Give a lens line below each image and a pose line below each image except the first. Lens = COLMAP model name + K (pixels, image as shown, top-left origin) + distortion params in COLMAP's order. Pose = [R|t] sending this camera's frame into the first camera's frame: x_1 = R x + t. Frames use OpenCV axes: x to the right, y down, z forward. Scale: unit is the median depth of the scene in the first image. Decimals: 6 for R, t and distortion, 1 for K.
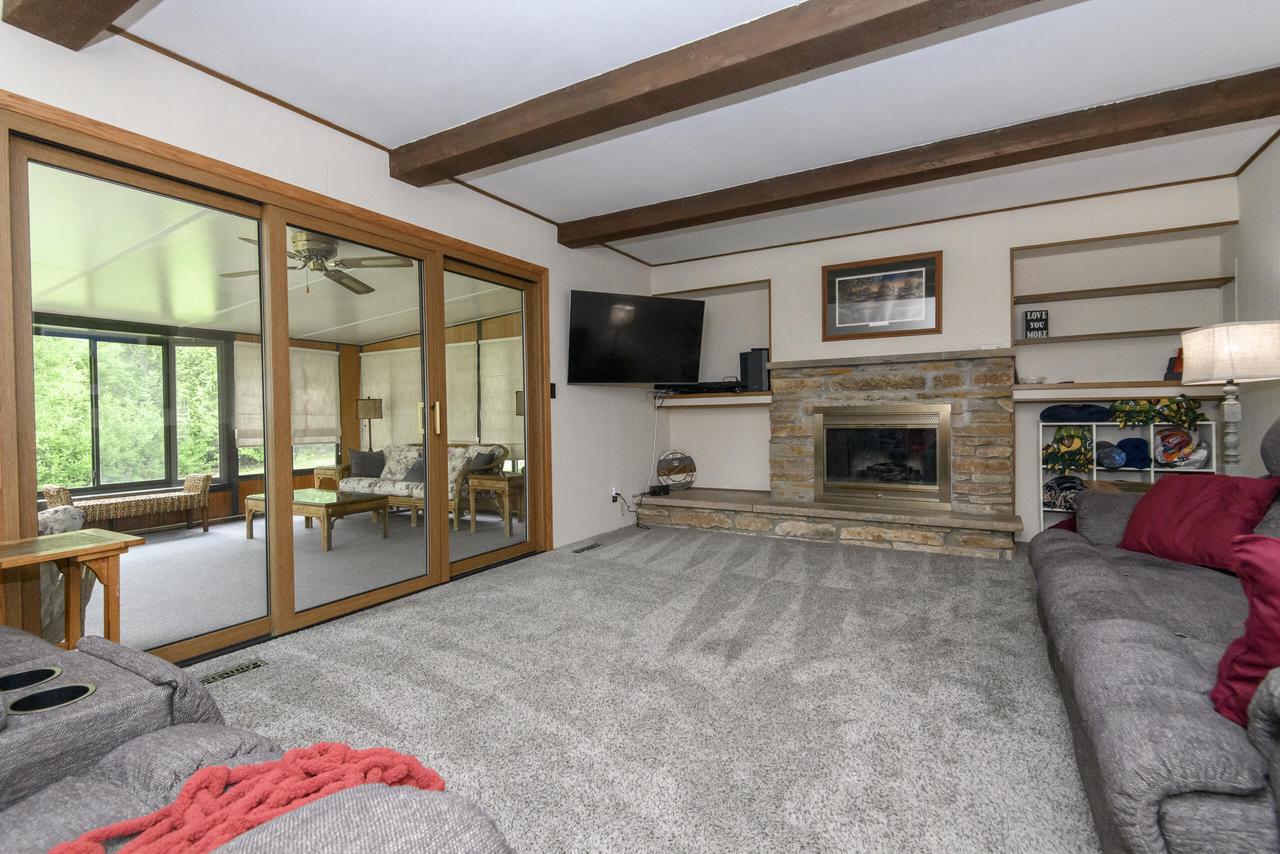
lens RADIAL K [[583.6, 0, 638.4], [0, 583.6, 426.8], [0, 0, 1]] dist [0.019173, -0.012933]
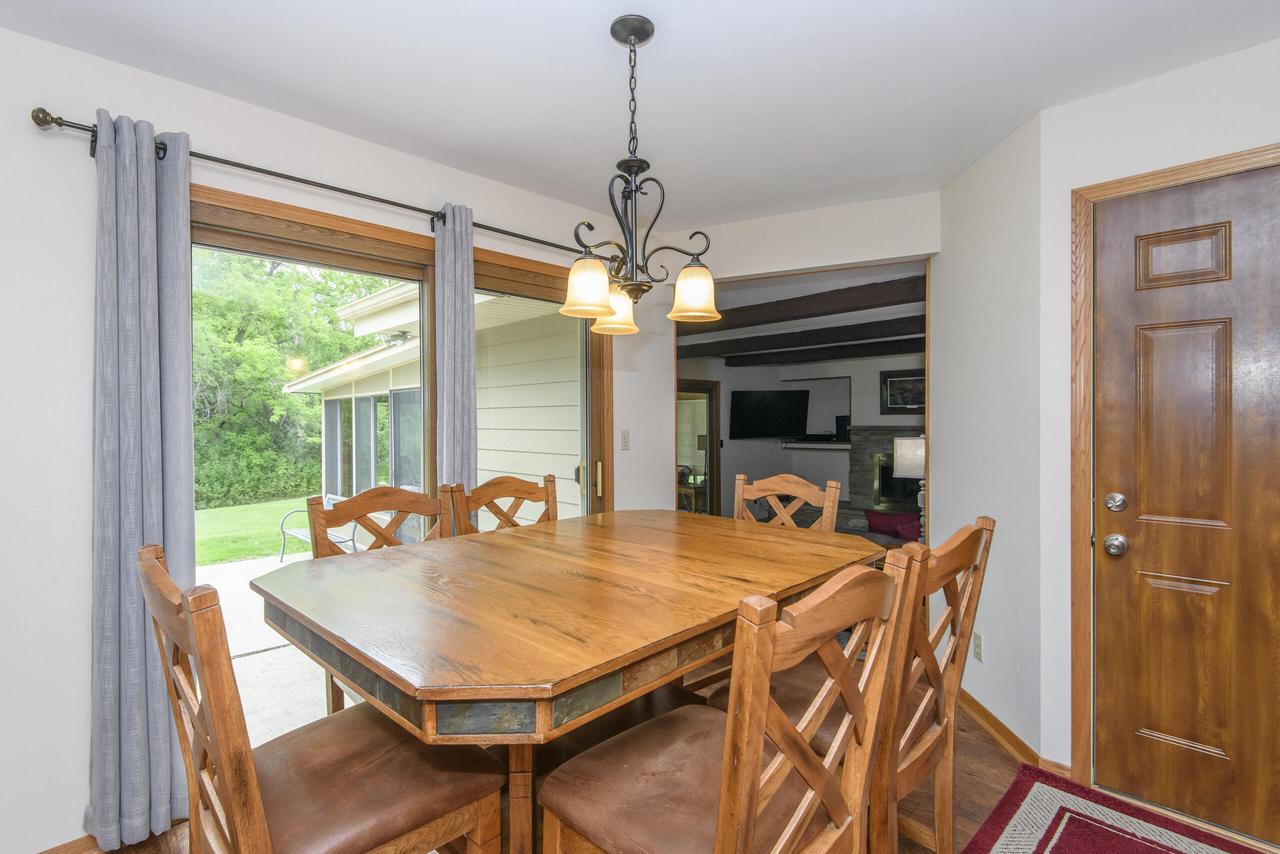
lens RADIAL K [[583.6, 0, 651.8], [0, 583.6, 426.9], [0, 0, 1]] dist [0.019173, -0.012933]
pose [[0.969475, 0.009817, -0.244992, 0.096508], [-0.011329, 0.999924, -0.004762, -0.104004], [0.244927, 0.007392, 0.969513, -0.892527]]
